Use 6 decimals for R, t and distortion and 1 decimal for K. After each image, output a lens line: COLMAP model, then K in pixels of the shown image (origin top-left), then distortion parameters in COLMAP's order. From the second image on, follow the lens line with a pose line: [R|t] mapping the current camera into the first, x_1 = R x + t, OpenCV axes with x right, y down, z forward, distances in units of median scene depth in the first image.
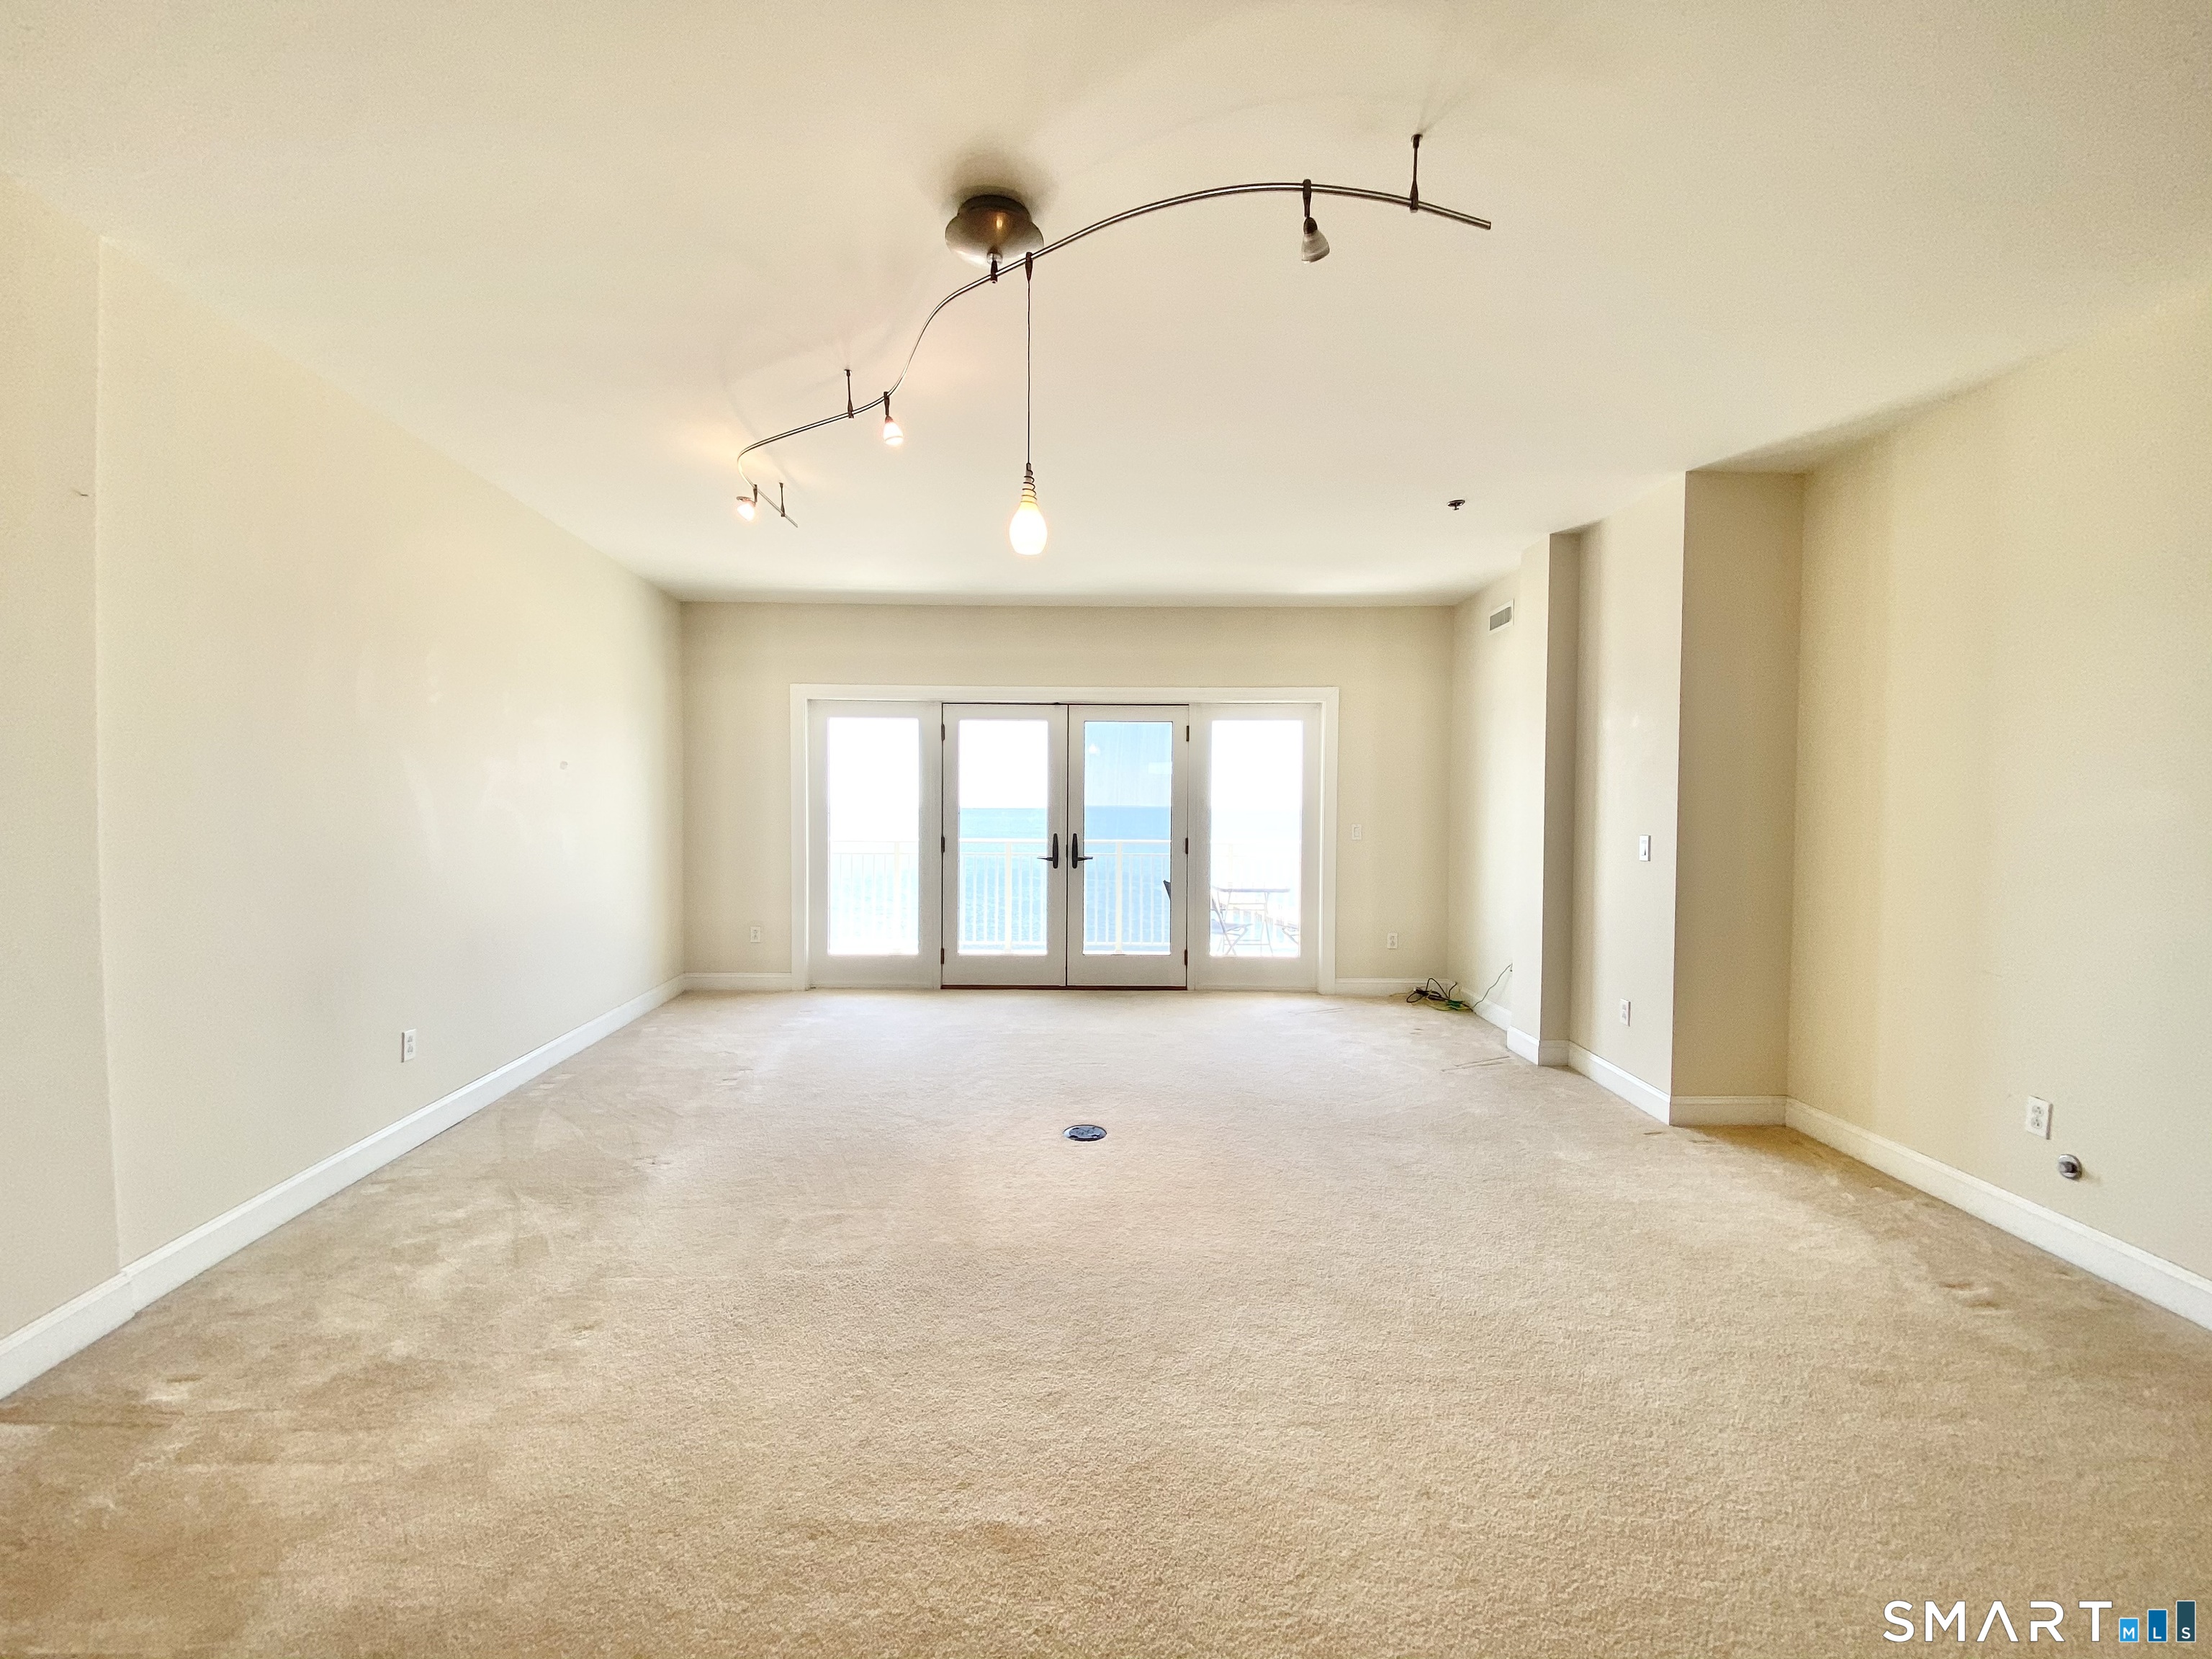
lens RADIAL K [[893.2, 0, 1110.1], [0, 893.2, 839.0], [0, 0, 1]] dist [0.000929, -0.006109]
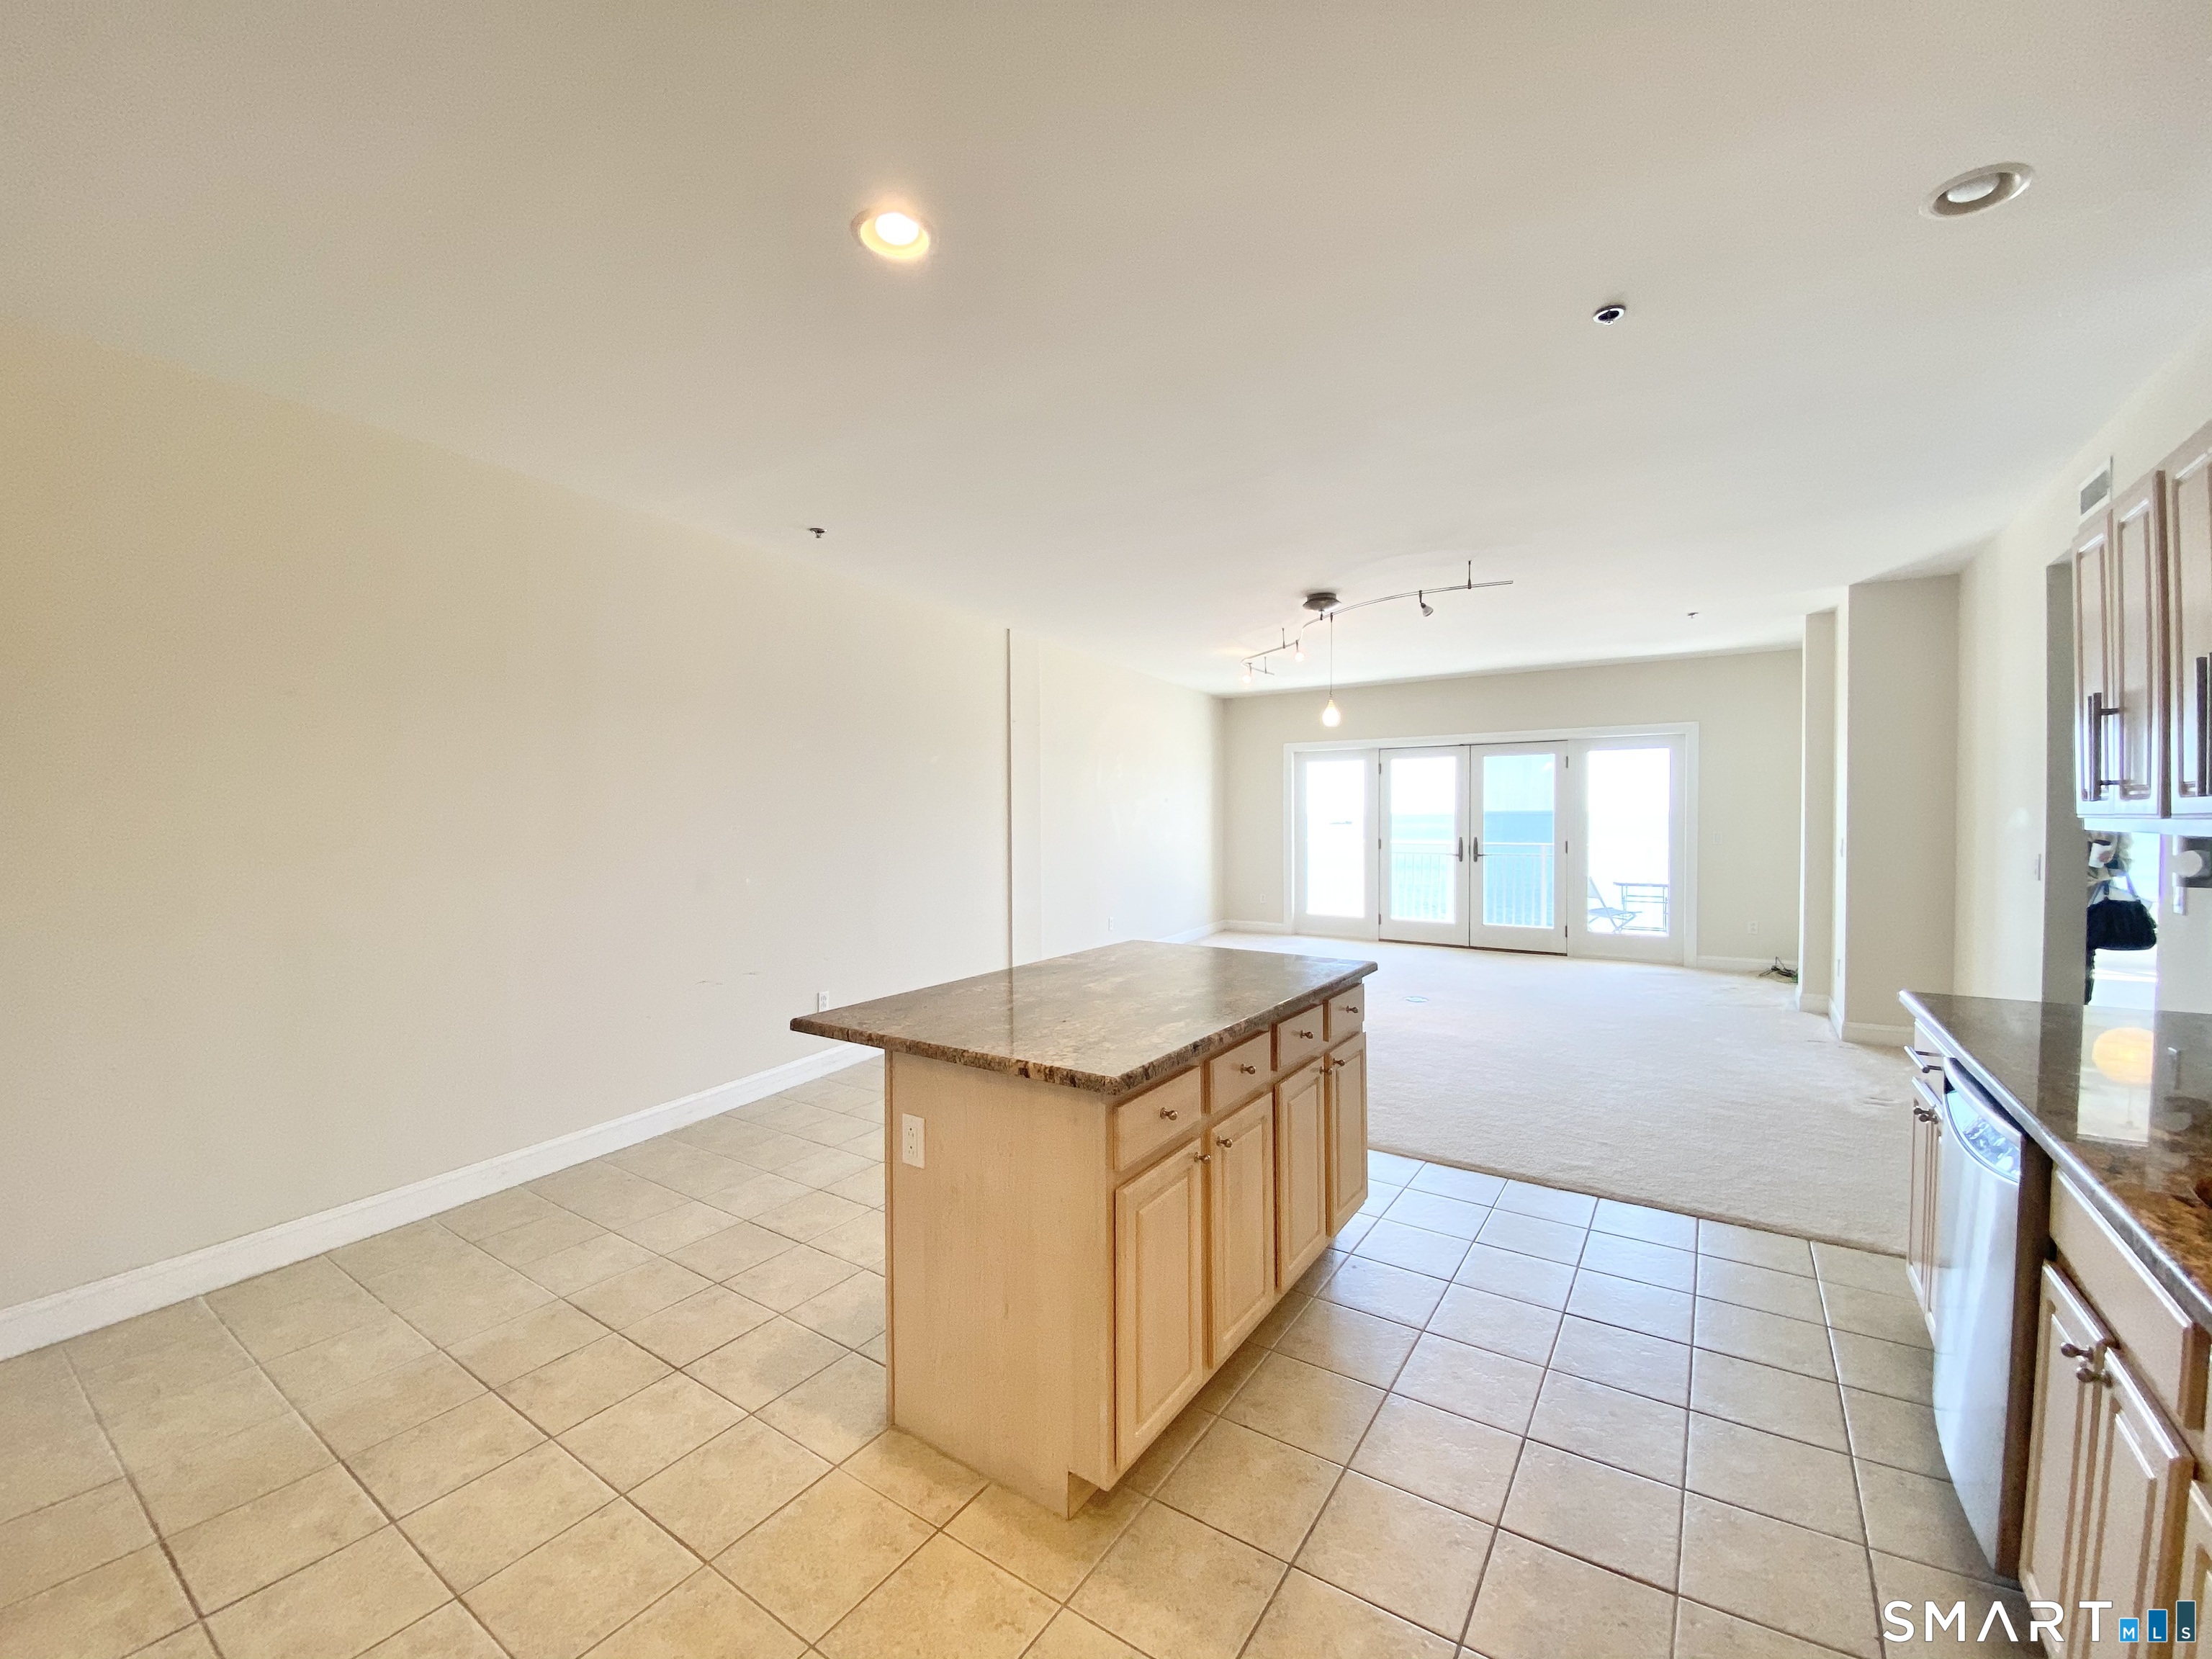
lens RADIAL K [[893.2, 0, 1105.4], [0, 893.2, 827.8], [0, 0, 1]] dist [0.000929, -0.006109]
pose [[0.828876, -0.000365, -0.559432, 0.264528], [-0.011884, 0.999763, -0.018259, 0.011790], [0.559306, 0.021783, 0.828675, -0.493531]]
